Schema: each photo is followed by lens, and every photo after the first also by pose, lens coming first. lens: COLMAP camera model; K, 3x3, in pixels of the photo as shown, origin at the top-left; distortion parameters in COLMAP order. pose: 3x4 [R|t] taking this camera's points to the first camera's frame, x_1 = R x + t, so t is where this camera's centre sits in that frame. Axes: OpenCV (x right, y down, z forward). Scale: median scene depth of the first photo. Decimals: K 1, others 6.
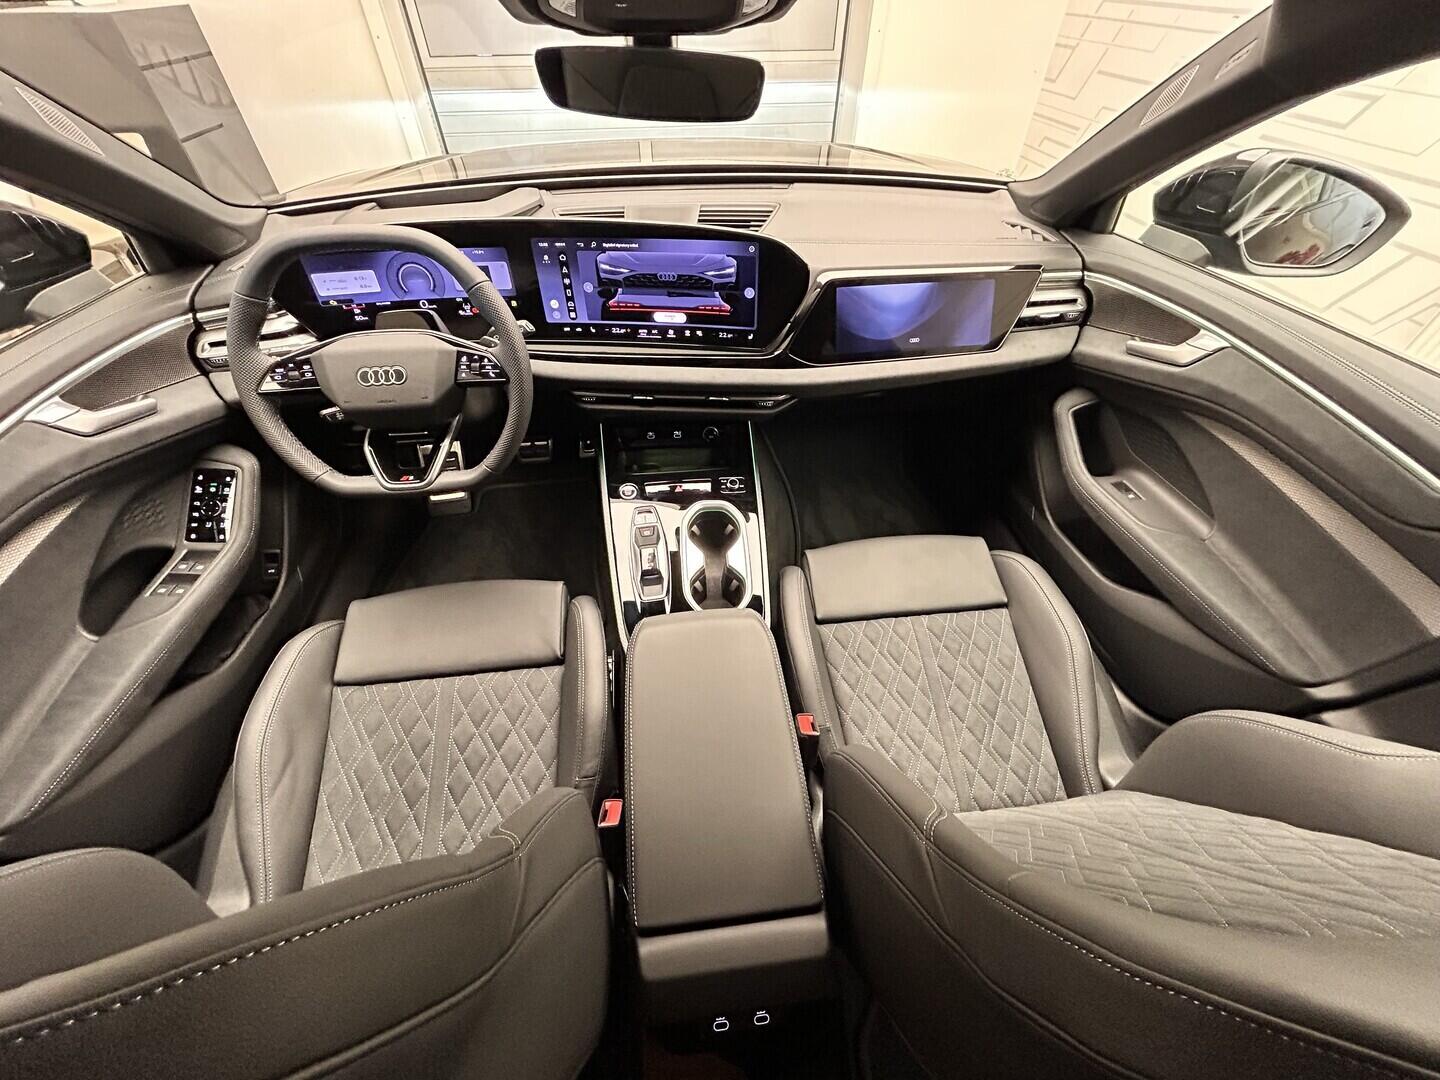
lens RADIAL K [[579.7, 0, 719.2], [0, 579.7, 540.8], [0, 0, 1]] dist [-0.002137, 0.000390]
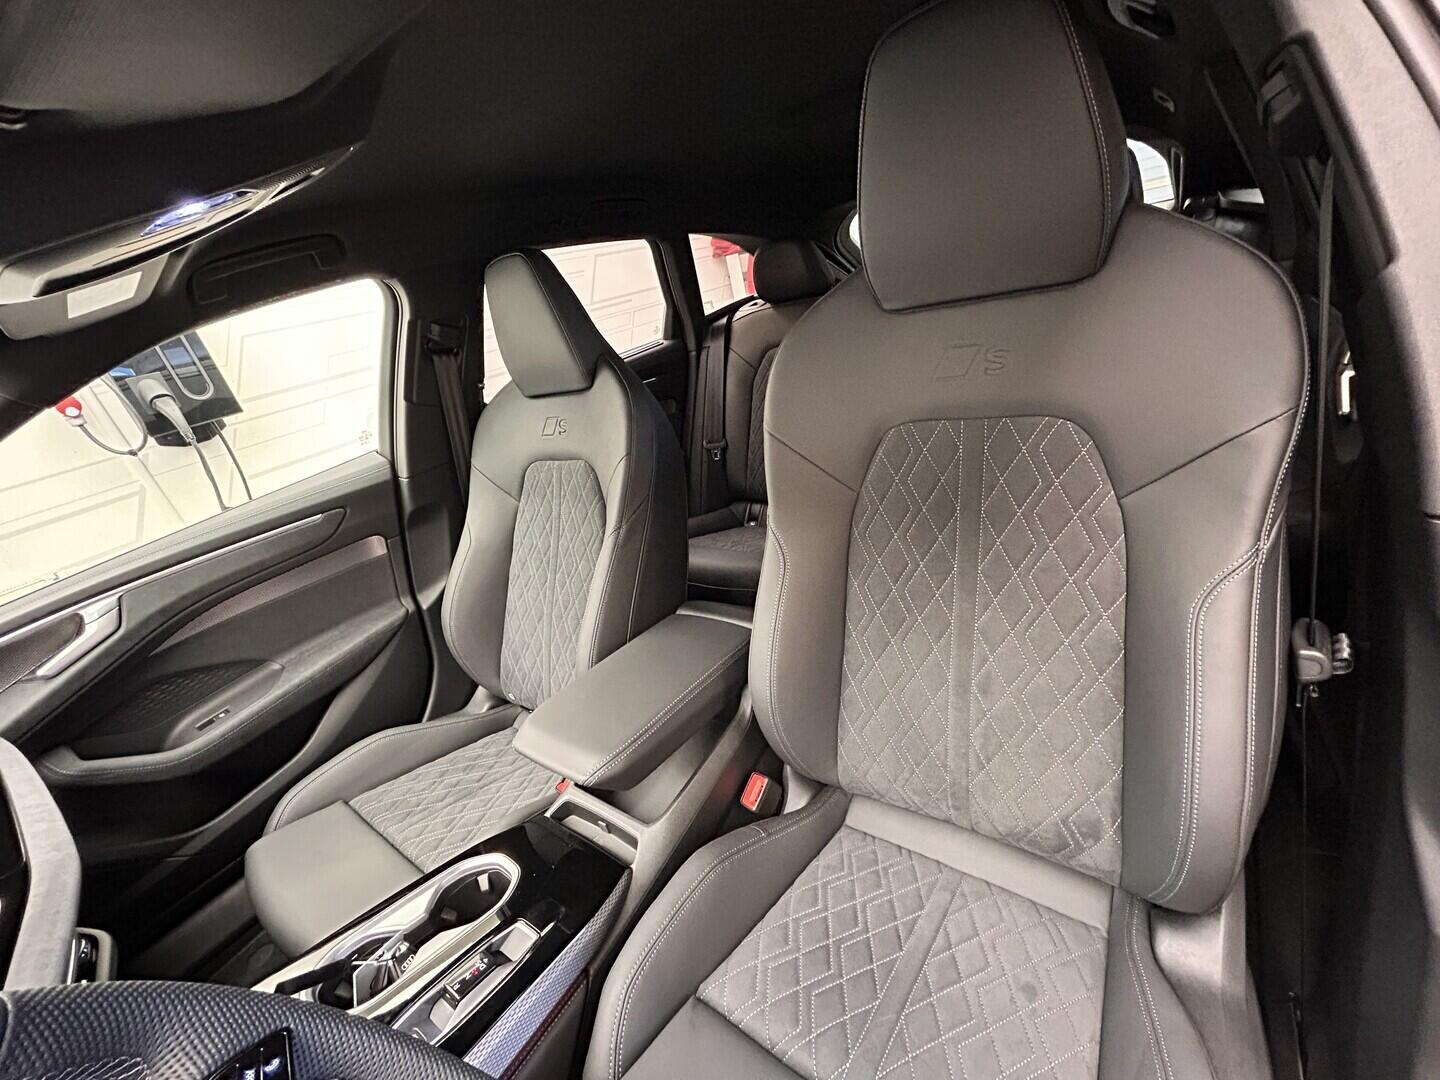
lens RADIAL K [[579.7, 0, 709.2], [0, 579.7, 534.4], [0, 0, 1]] dist [-0.002137, 0.000390]
pose [[-0.720020, -0.098999, 0.686856, -0.691708], [0.627768, 0.328926, 0.705489, -0.405841], [-0.295768, 0.939152, -0.174685, 0.652587]]
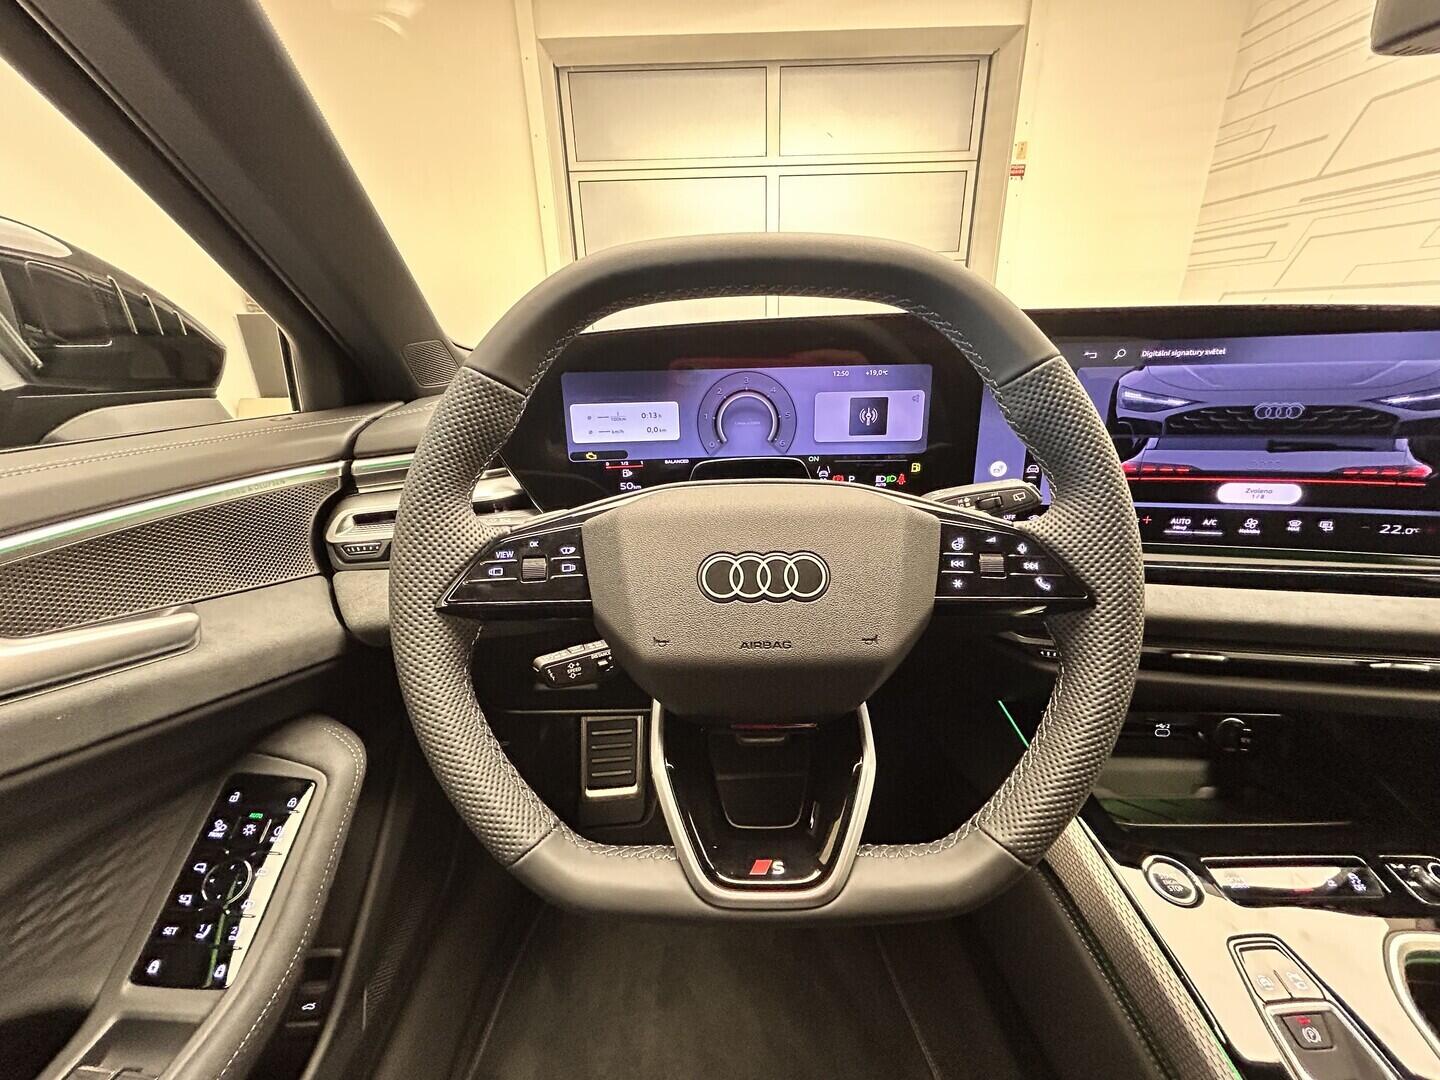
lens RADIAL K [[579.7, 0, 719.0], [0, 579.7, 535.8], [0, 0, 1]] dist [-0.002137, 0.000390]
pose [[0.993072, 0.019560, -0.115865, -0.491841], [-0.066347, 0.907162, -0.415518, -0.131253], [0.096981, 0.420326, 0.902175, 0.563995]]
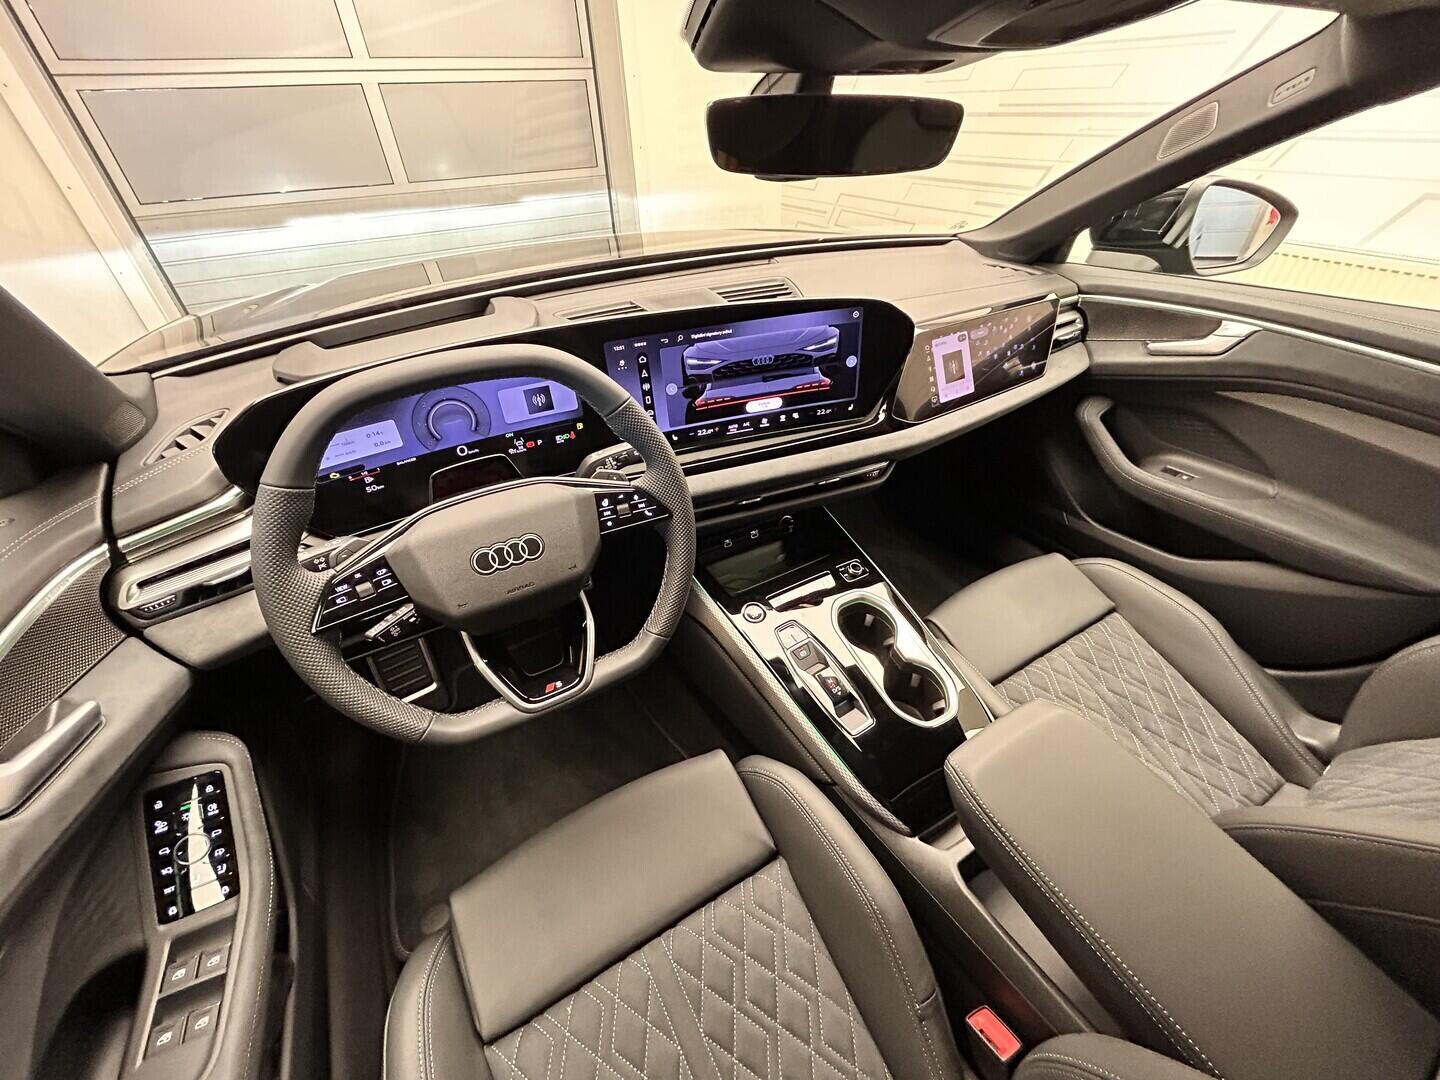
lens RADIAL K [[579.7, 0, 721.2], [0, 579.7, 540.3], [0, 0, 1]] dist [-0.002137, 0.000390]
pose [[0.915556, -0.261957, 0.305180, -0.482085], [0.301815, 0.949028, -0.090847, -0.139155], [-0.265827, 0.175283, 0.947951, 0.240082]]
